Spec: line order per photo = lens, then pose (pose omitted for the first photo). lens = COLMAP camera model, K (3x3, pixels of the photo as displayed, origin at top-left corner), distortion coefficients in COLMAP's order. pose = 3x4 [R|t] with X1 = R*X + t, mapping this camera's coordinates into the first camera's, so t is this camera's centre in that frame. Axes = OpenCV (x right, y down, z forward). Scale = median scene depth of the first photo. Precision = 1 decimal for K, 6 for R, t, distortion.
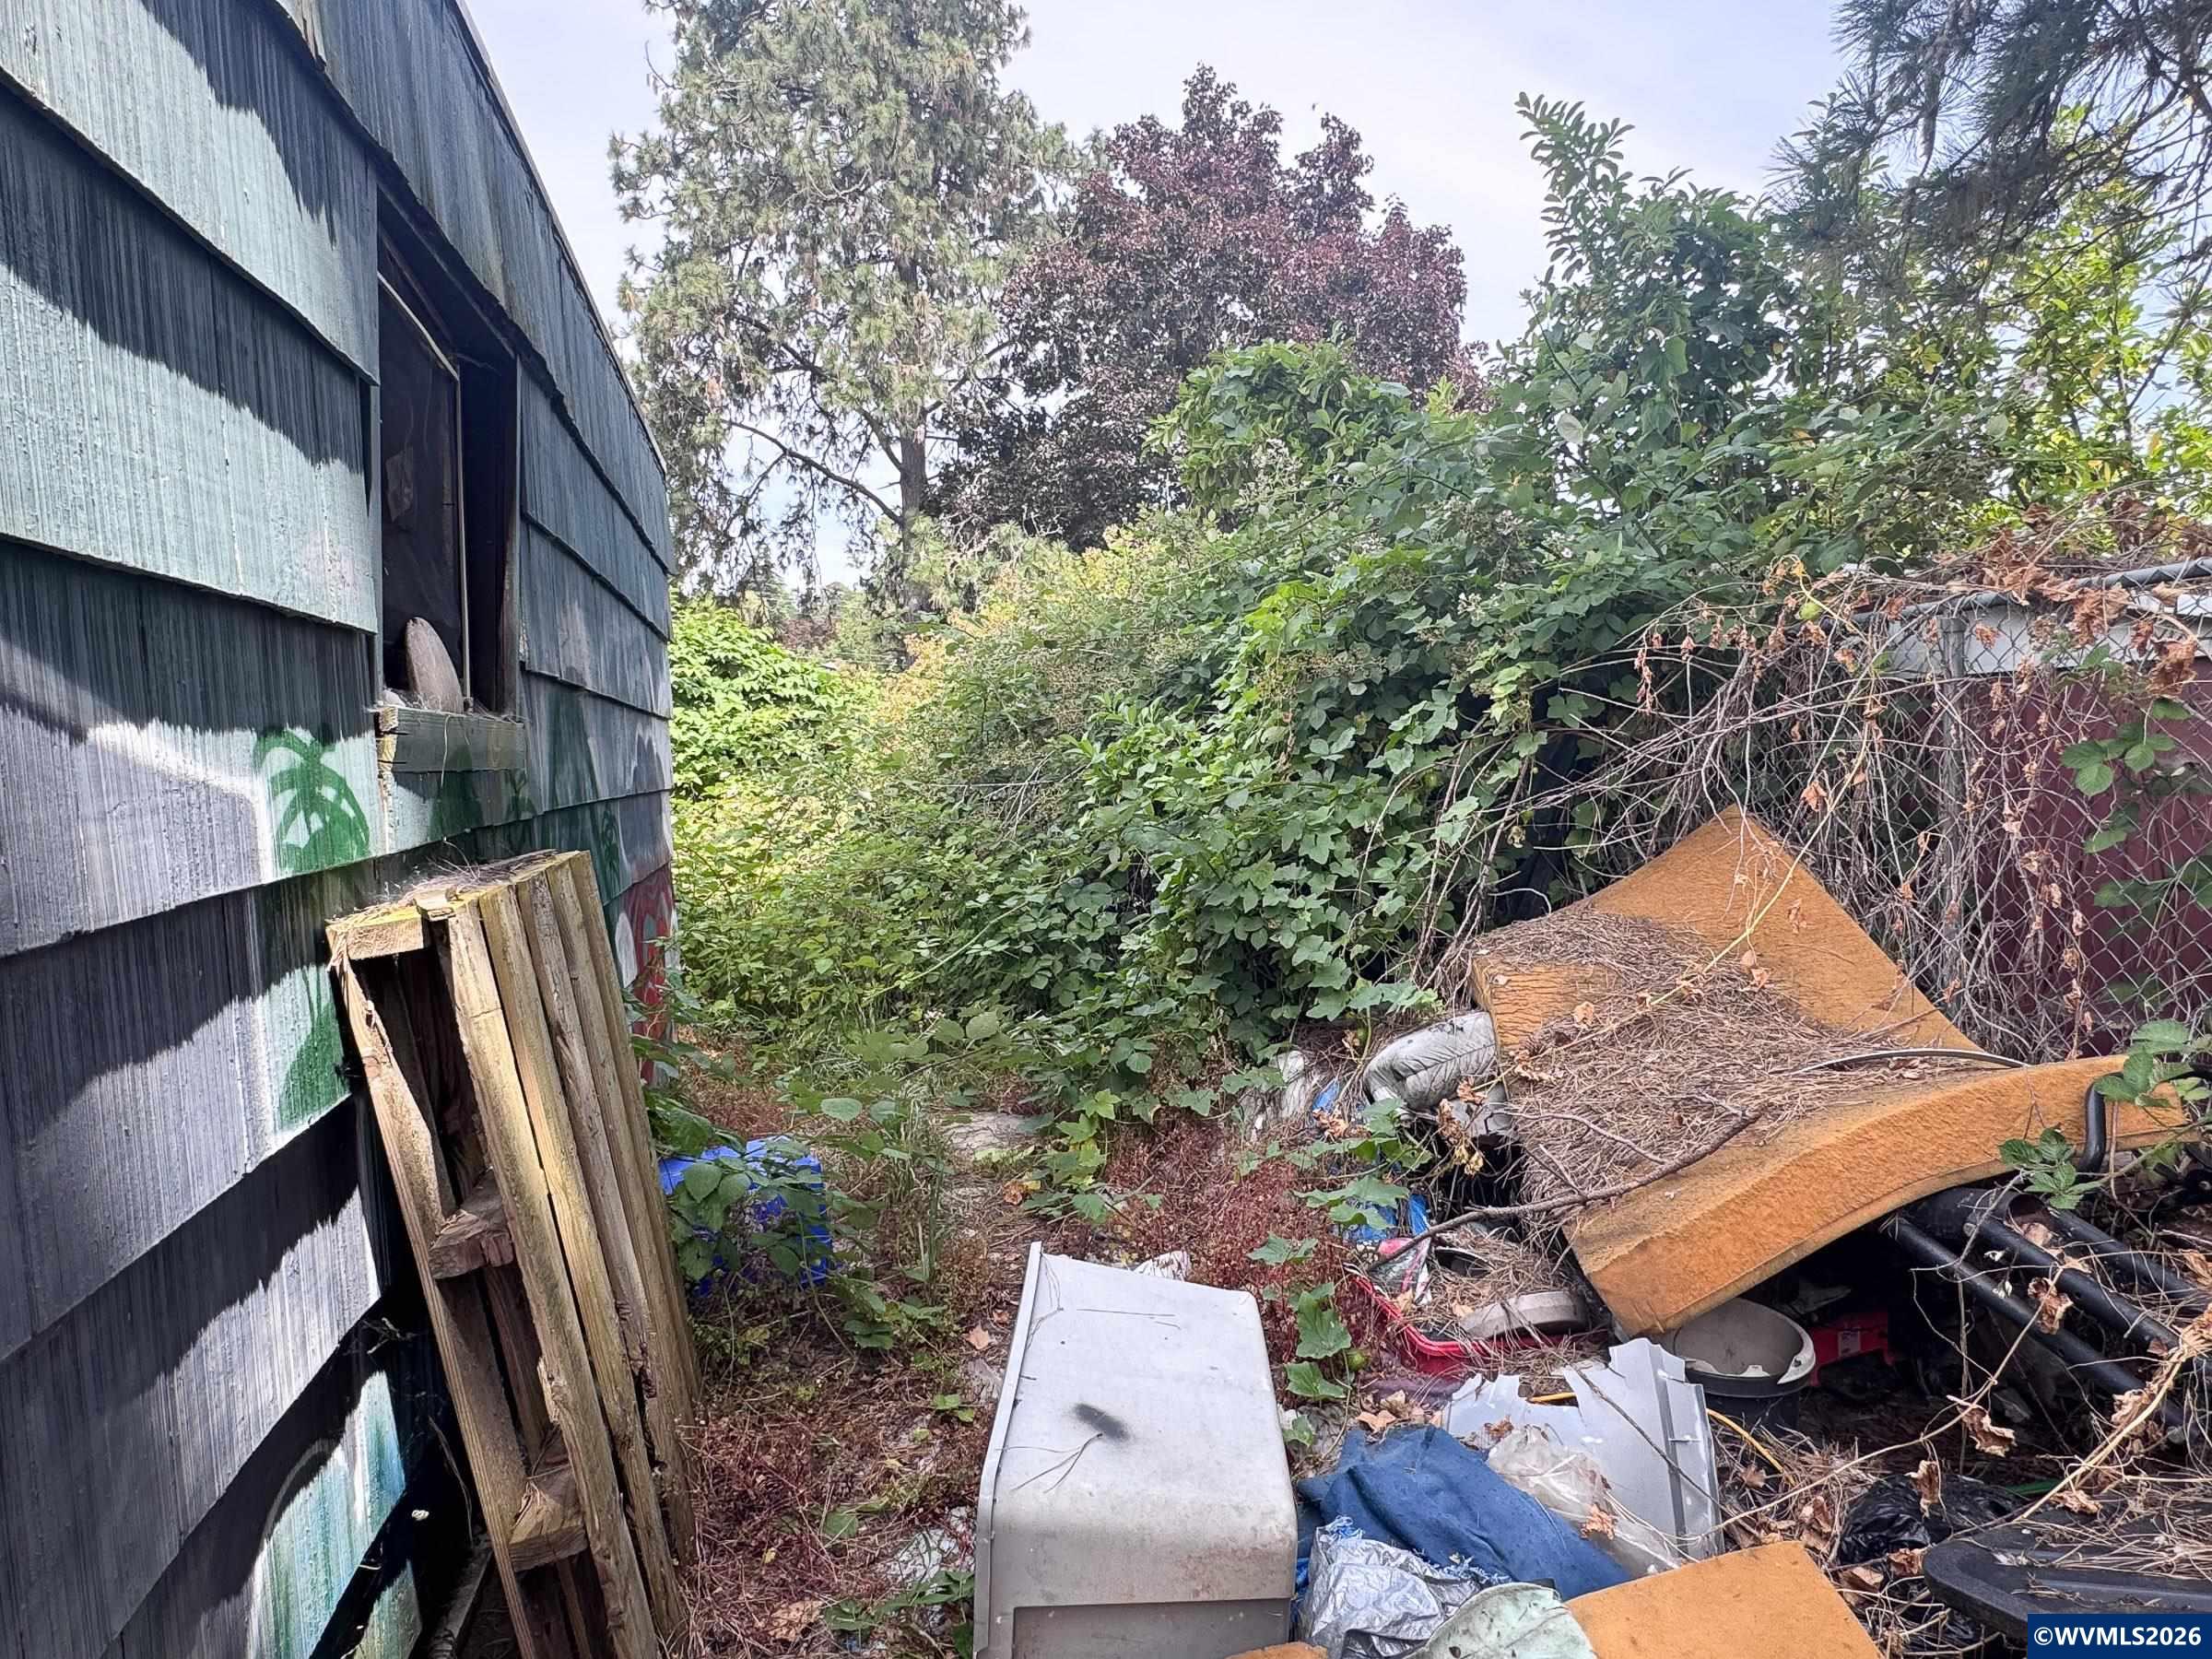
lens RADIAL K [[1231.4, 0, 1095.2], [0, 1231.4, 825.7], [0, 0, 1]] dist [-0.002245, -0.001923]
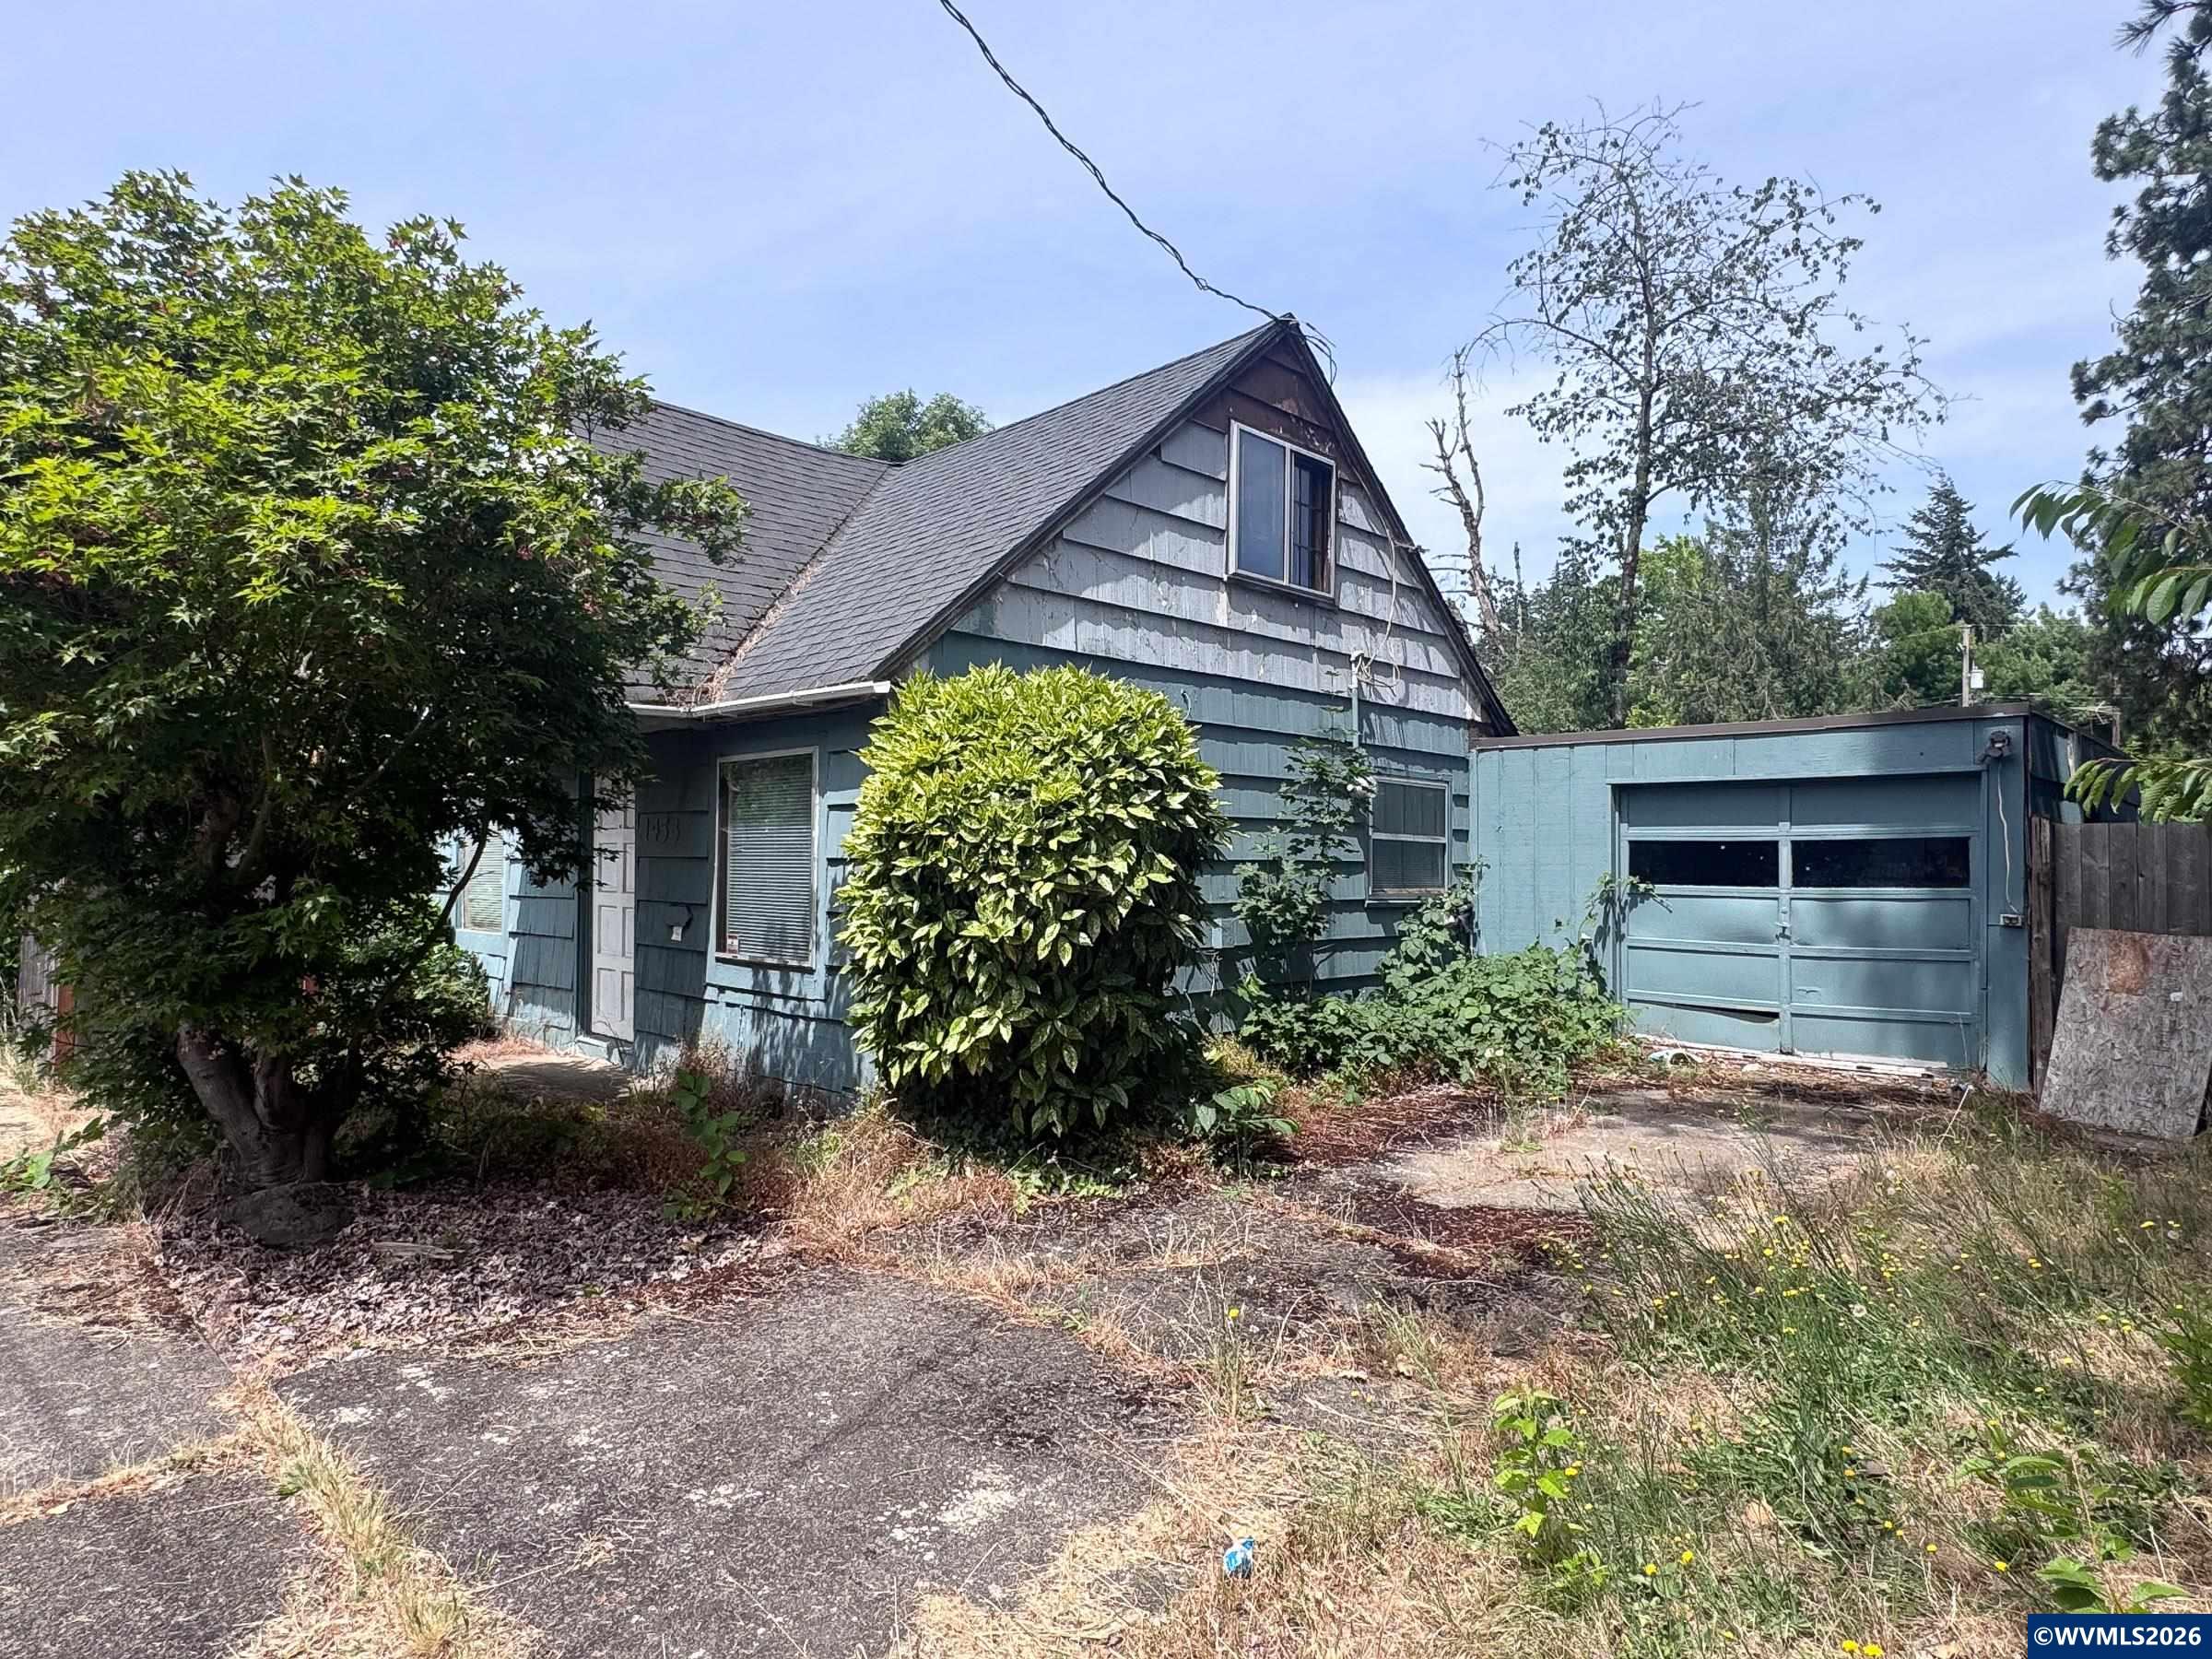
lens RADIAL K [[1289.5, 0, 1104.1], [0, 1289.5, 844.5], [0, 0, 1]] dist [-0.000483, -0.000227]
pose [[0.540749, -0.019589, -0.840956, 0.141910], [-0.045082, 0.997617, -0.052227, 0.020775], [0.839975, 0.066153, 0.538577, -0.436643]]
